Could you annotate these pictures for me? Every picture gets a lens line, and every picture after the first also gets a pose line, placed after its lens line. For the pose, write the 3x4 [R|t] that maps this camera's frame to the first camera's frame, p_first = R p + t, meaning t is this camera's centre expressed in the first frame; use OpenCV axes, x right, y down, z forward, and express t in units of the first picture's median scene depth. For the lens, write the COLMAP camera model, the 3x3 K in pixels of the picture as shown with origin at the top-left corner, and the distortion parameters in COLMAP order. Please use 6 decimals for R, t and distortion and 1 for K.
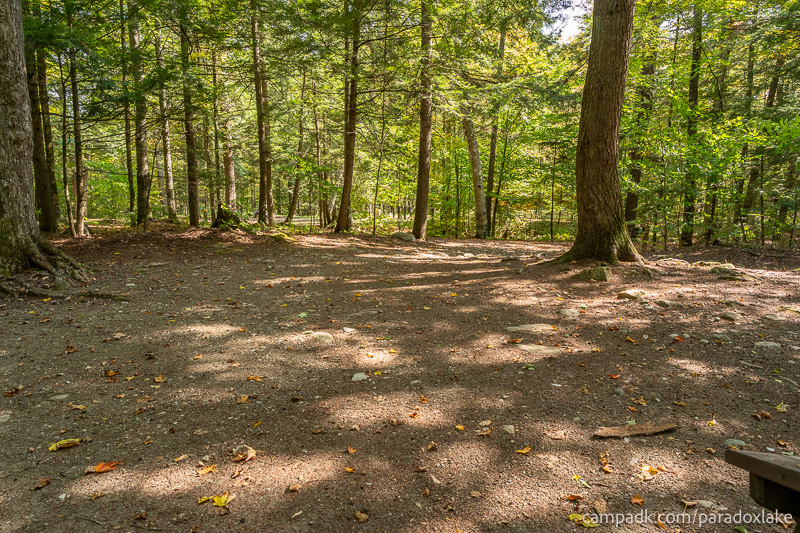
lens RADIAL K [[533.0, 0, 400.0], [0, 533.0, 266.5], [0, 0, 1]] dist [0.004049, 0.003530]
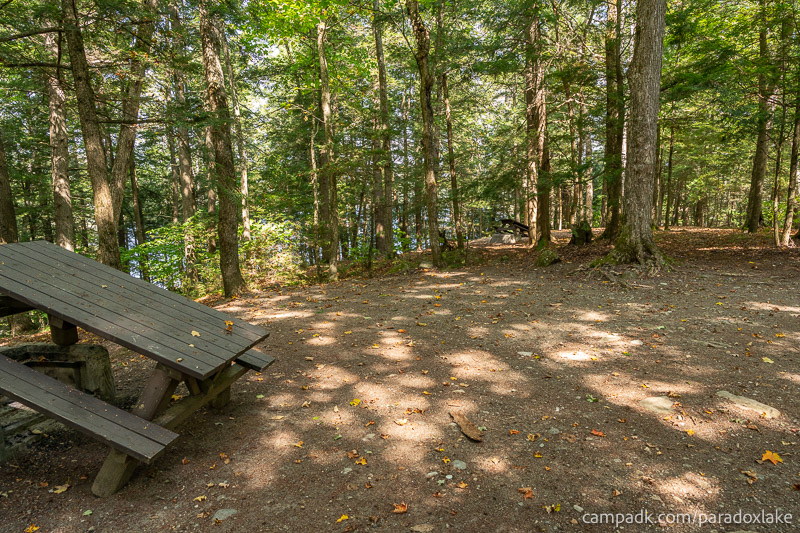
lens RADIAL K [[533.0, 0, 400.0], [0, 533.0, 266.5], [0, 0, 1]] dist [0.004049, 0.003530]
pose [[0.028932, 0.117039, -0.992706, 0.173321], [-0.121235, 0.986201, 0.112738, -0.017118], [0.992202, 0.117089, 0.042722, 0.084774]]
